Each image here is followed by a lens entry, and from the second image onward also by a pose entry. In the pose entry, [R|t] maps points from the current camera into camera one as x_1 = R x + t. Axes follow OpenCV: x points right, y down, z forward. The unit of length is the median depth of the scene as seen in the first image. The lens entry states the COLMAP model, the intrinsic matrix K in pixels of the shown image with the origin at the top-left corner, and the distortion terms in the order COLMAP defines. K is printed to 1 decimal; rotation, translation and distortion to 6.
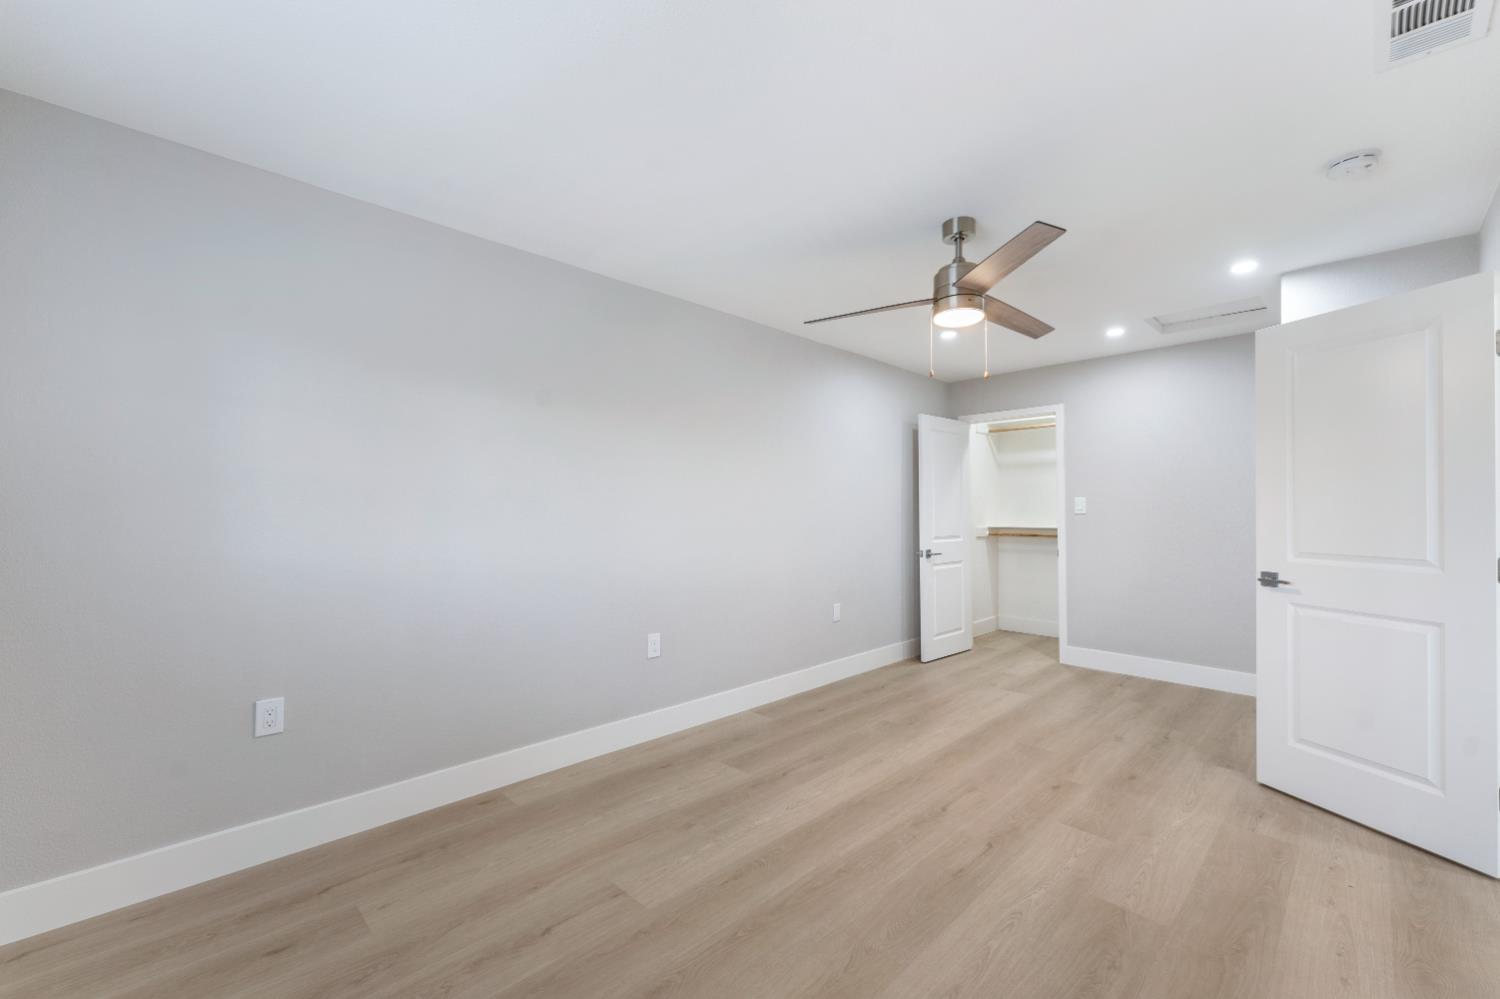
lens RADIAL K [[615.6, 0, 749.7], [0, 615.6, 496.5], [0, 0, 1]] dist [0.001932, 0.000390]
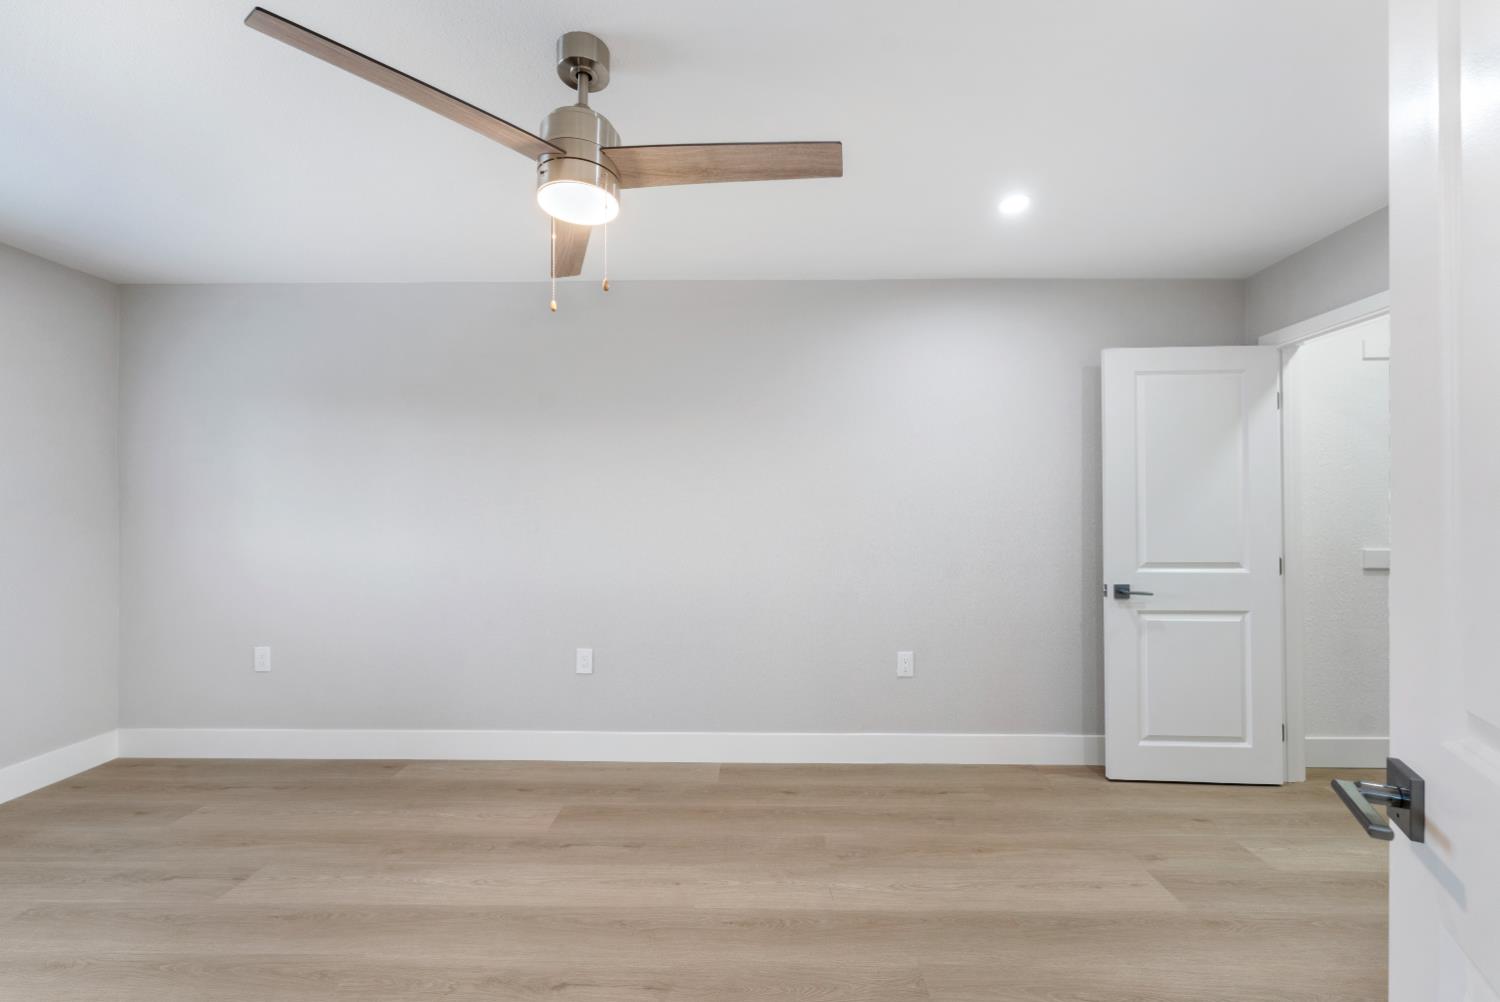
lens RADIAL K [[615.6, 0, 749.7], [0, 615.6, 498.0], [0, 0, 1]] dist [0.001932, 0.000390]
pose [[0.695357, -0.022931, -0.718299, 0.623955], [0.017620, 0.999734, -0.014857, 0.011387], [0.718448, -0.002326, 0.695576, 0.473842]]
